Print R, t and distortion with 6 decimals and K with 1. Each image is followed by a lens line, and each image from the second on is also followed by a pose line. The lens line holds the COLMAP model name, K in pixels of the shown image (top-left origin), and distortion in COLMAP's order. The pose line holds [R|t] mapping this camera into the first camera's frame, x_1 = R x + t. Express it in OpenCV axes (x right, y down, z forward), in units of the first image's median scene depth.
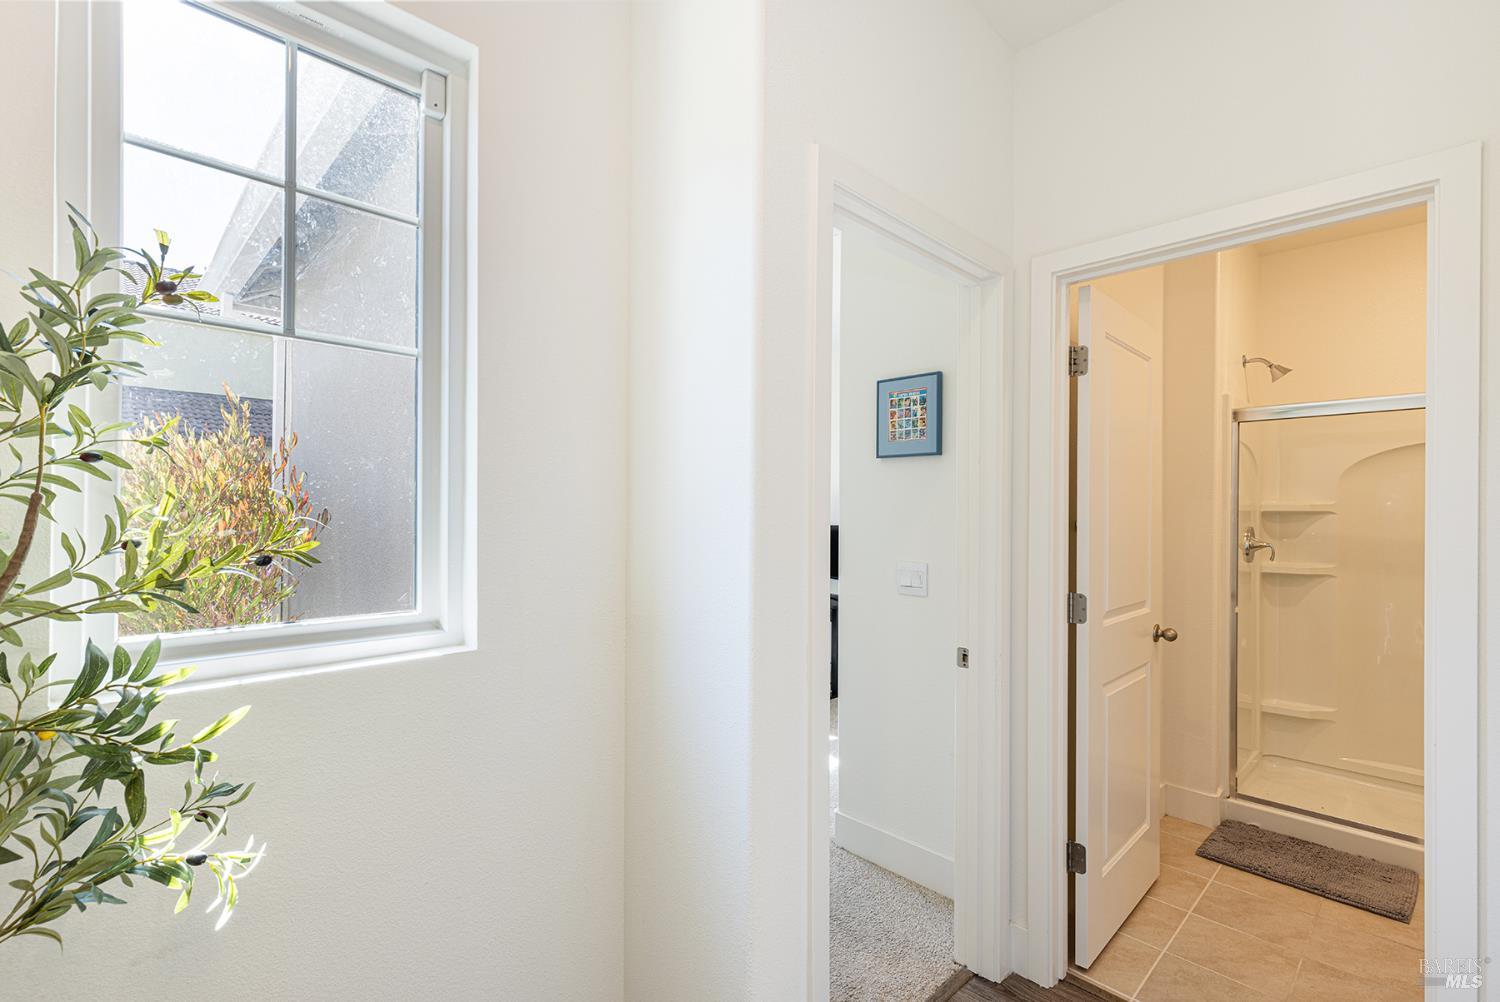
lens RADIAL K [[684.0, 0, 749.6], [0, 684.0, 506.3], [0, 0, 1]] dist [0.010184, -0.000635]
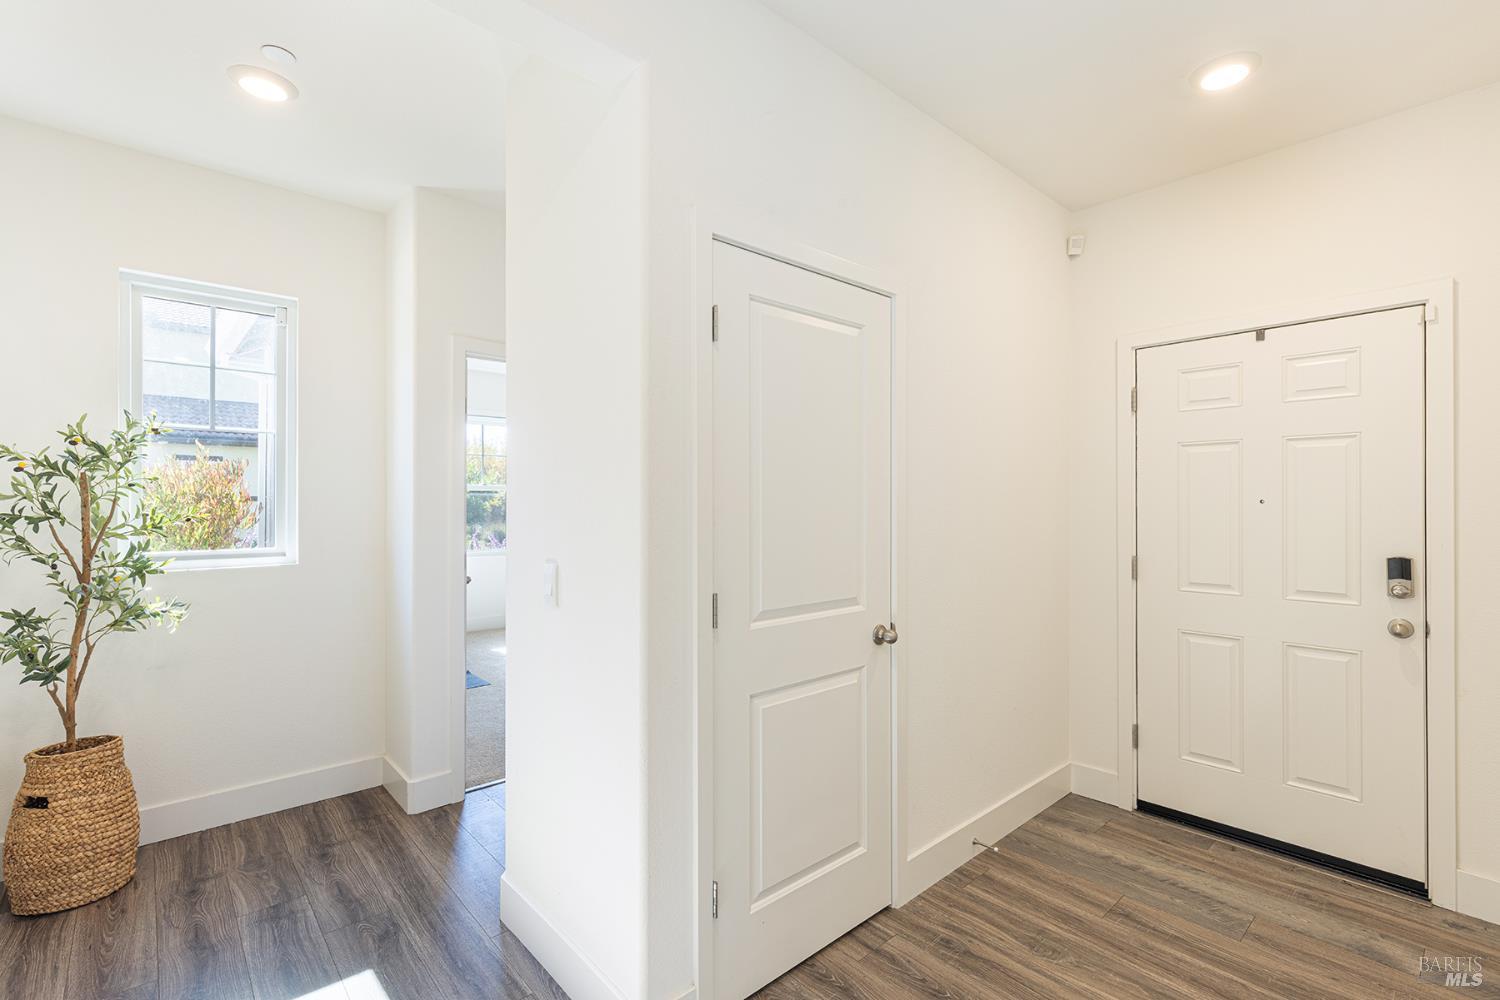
lens RADIAL K [[684.0, 0, 750.9], [0, 684.0, 498.8], [0, 0, 1]] dist [0.010184, -0.000635]
pose [[0.999421, -0.005330, -0.033616, 1.889245], [0.005351, 0.999986, 0.000538, -0.000857], [0.033612, -0.000718, 0.999435, -1.958002]]
